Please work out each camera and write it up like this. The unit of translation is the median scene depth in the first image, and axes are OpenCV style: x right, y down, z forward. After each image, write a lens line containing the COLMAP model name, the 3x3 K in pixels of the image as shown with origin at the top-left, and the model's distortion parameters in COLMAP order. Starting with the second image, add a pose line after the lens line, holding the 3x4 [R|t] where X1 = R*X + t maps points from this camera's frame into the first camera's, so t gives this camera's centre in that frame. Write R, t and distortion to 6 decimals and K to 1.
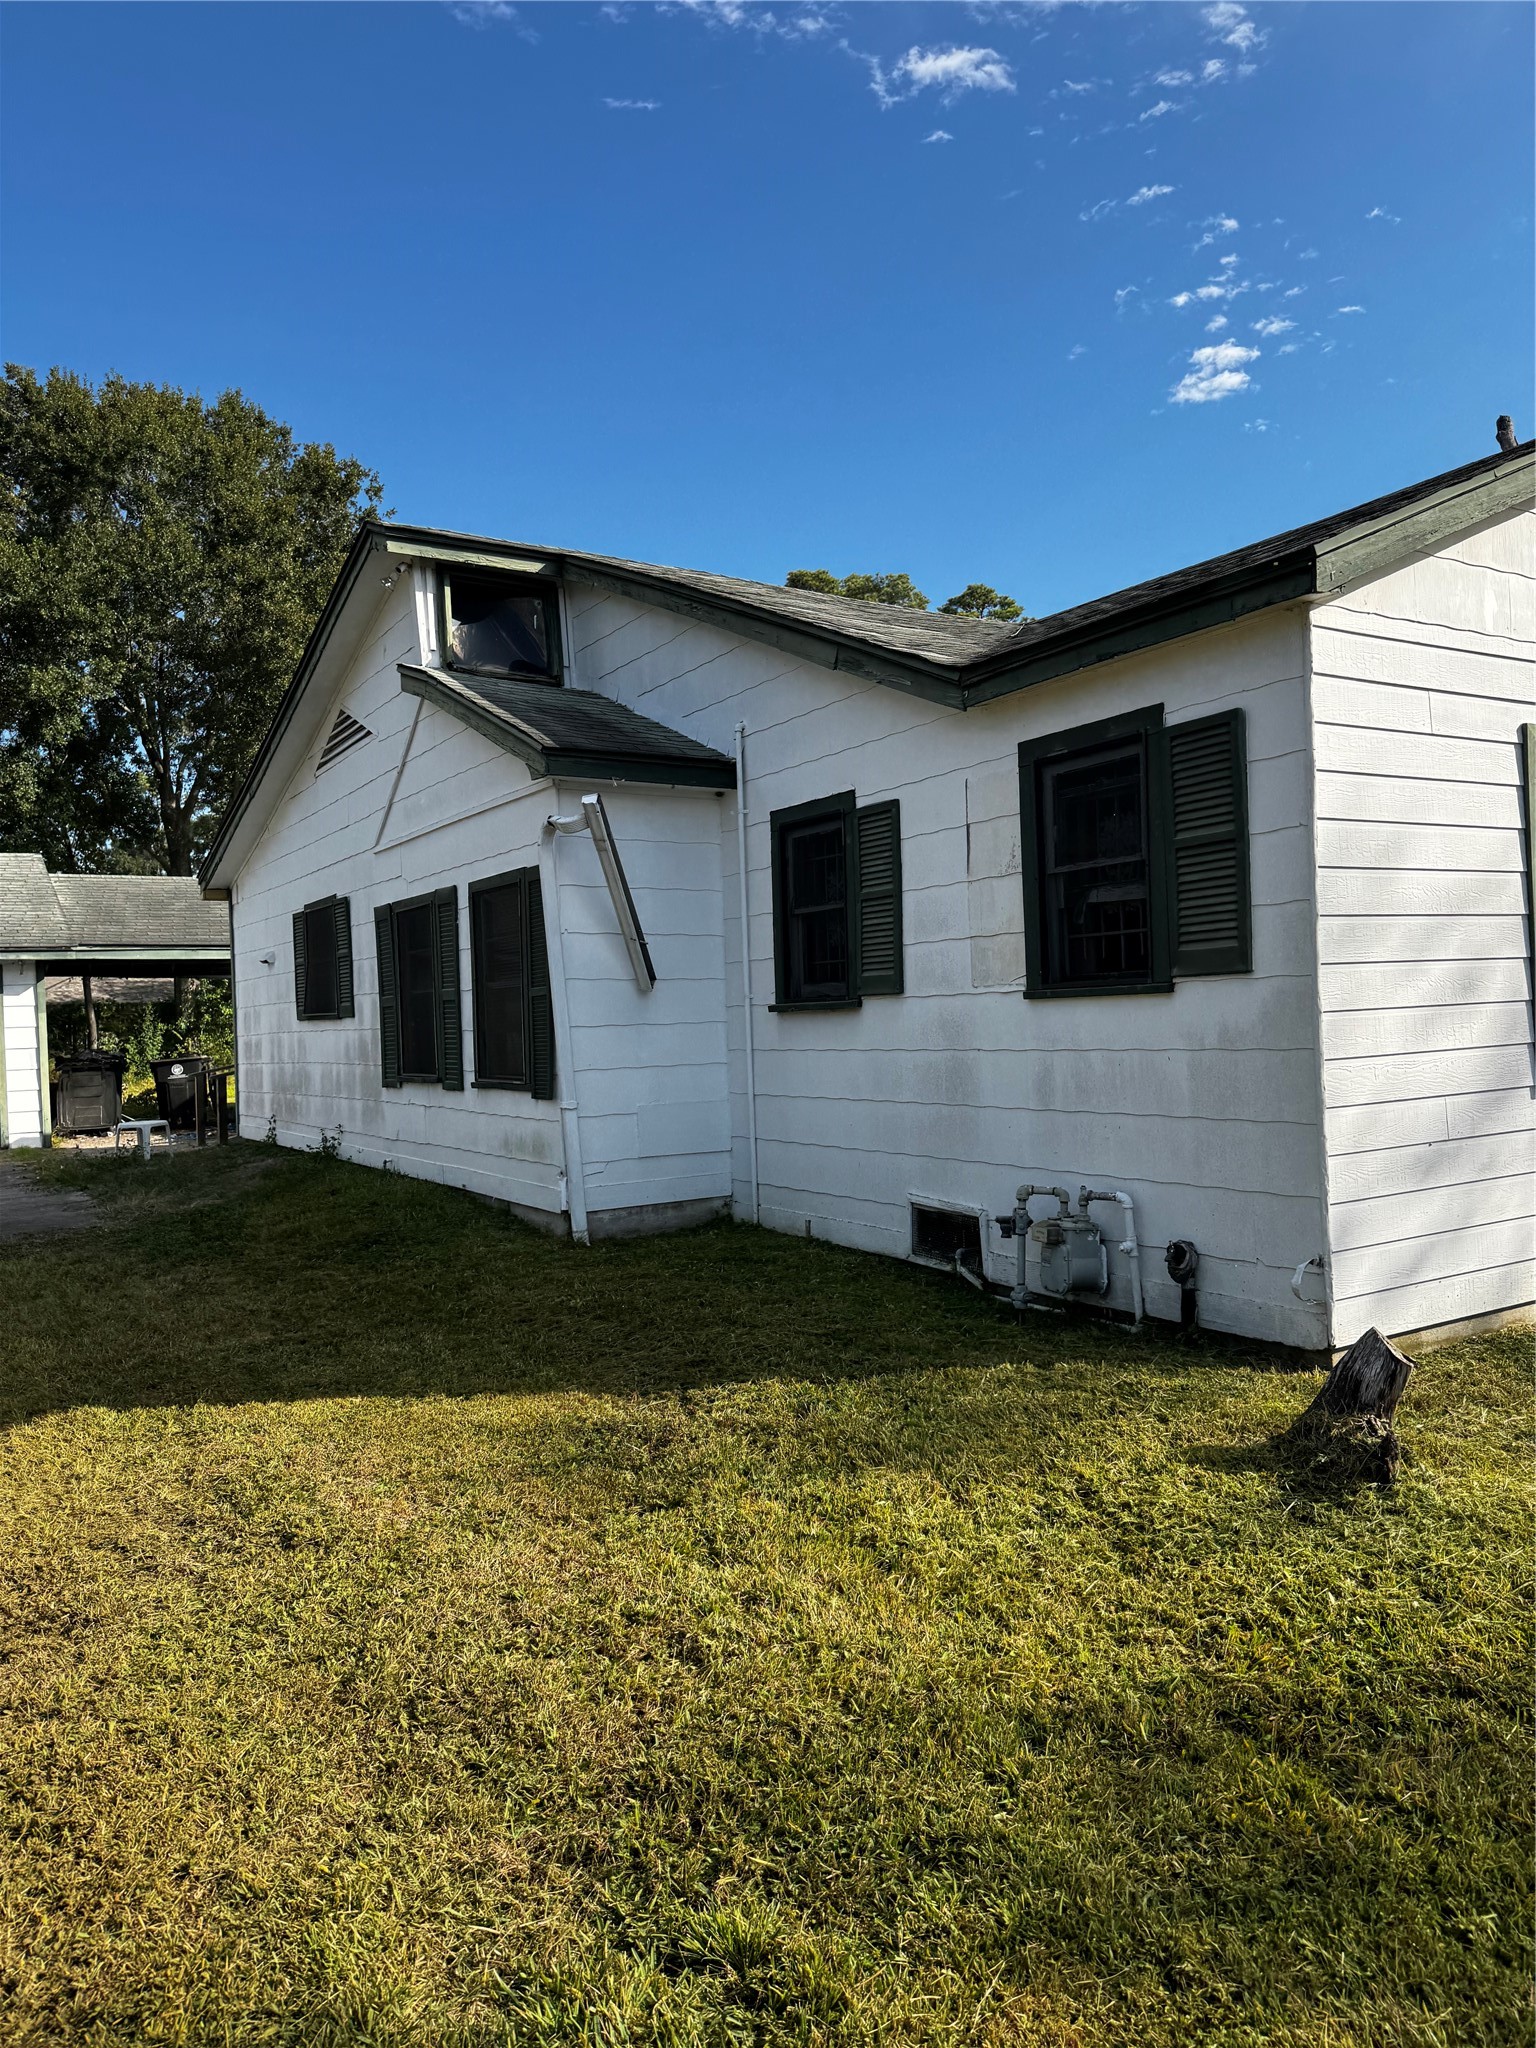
lens RADIAL K [[1382.8, 0, 768.0], [0, 1382.8, 1024.0], [0, 0, 1]] dist [-0.020270, -0.000185]
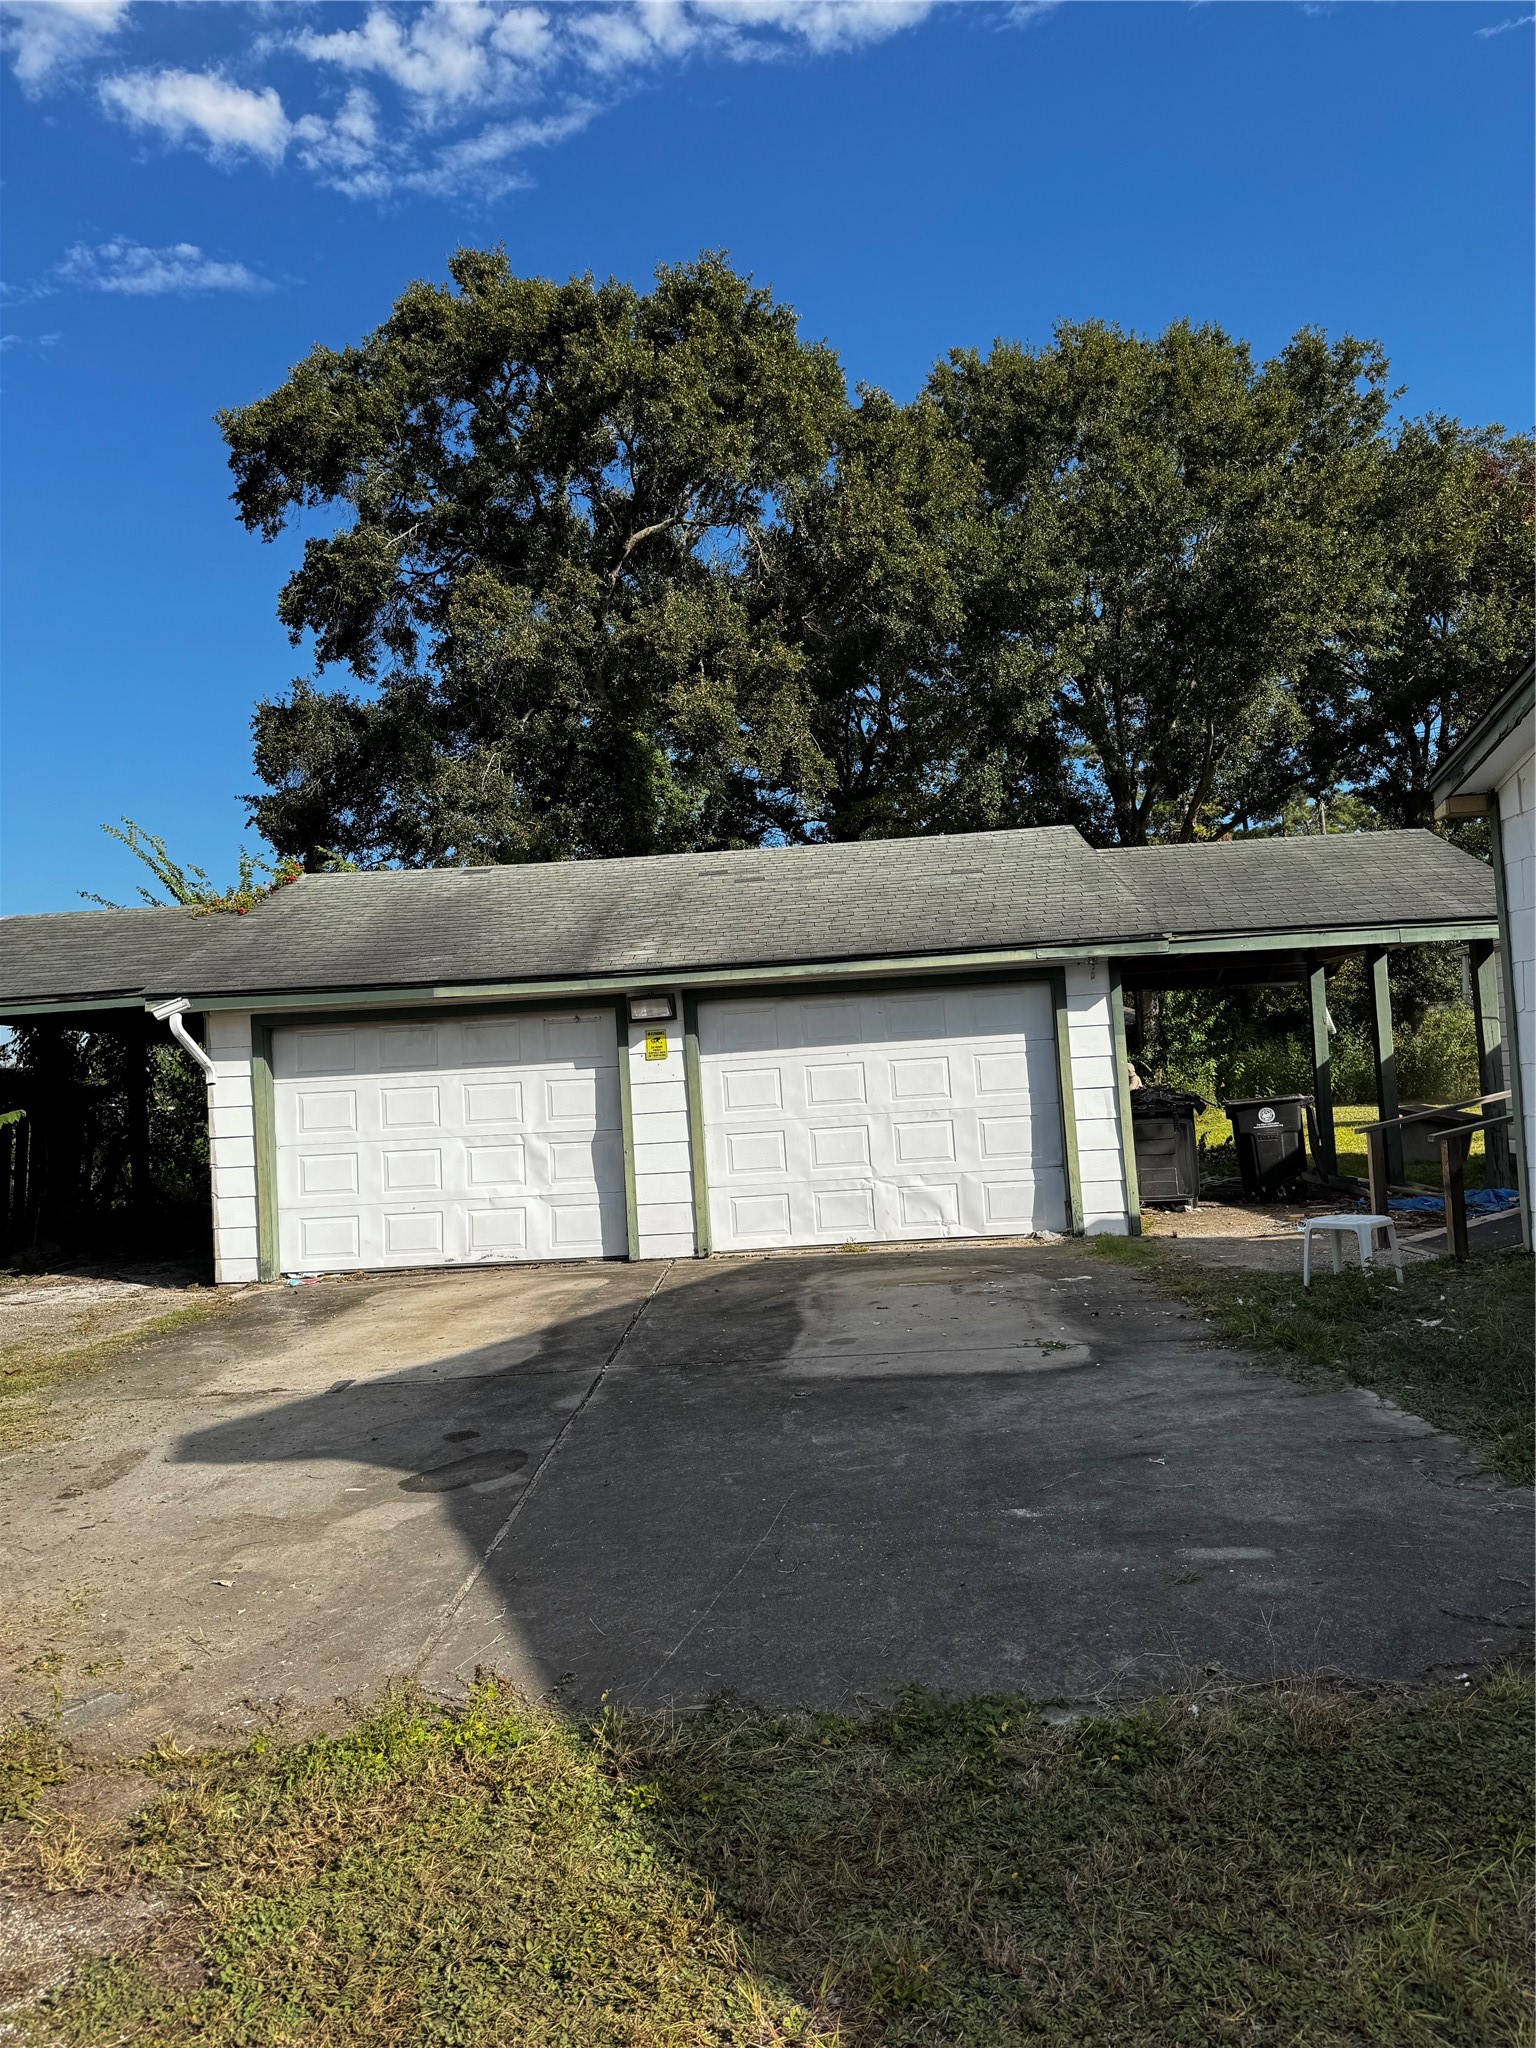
lens RADIAL K [[1424.9, 0, 768.0], [0, 1424.9, 1024.0], [0, 0, 1]] dist [0.030895, 0.000734]
pose [[0.816449, -0.031212, -0.576573, -0.135008], [0.019310, 0.999455, -0.026761, 0.001113], [0.577094, 0.010715, 0.816607, 0.166456]]
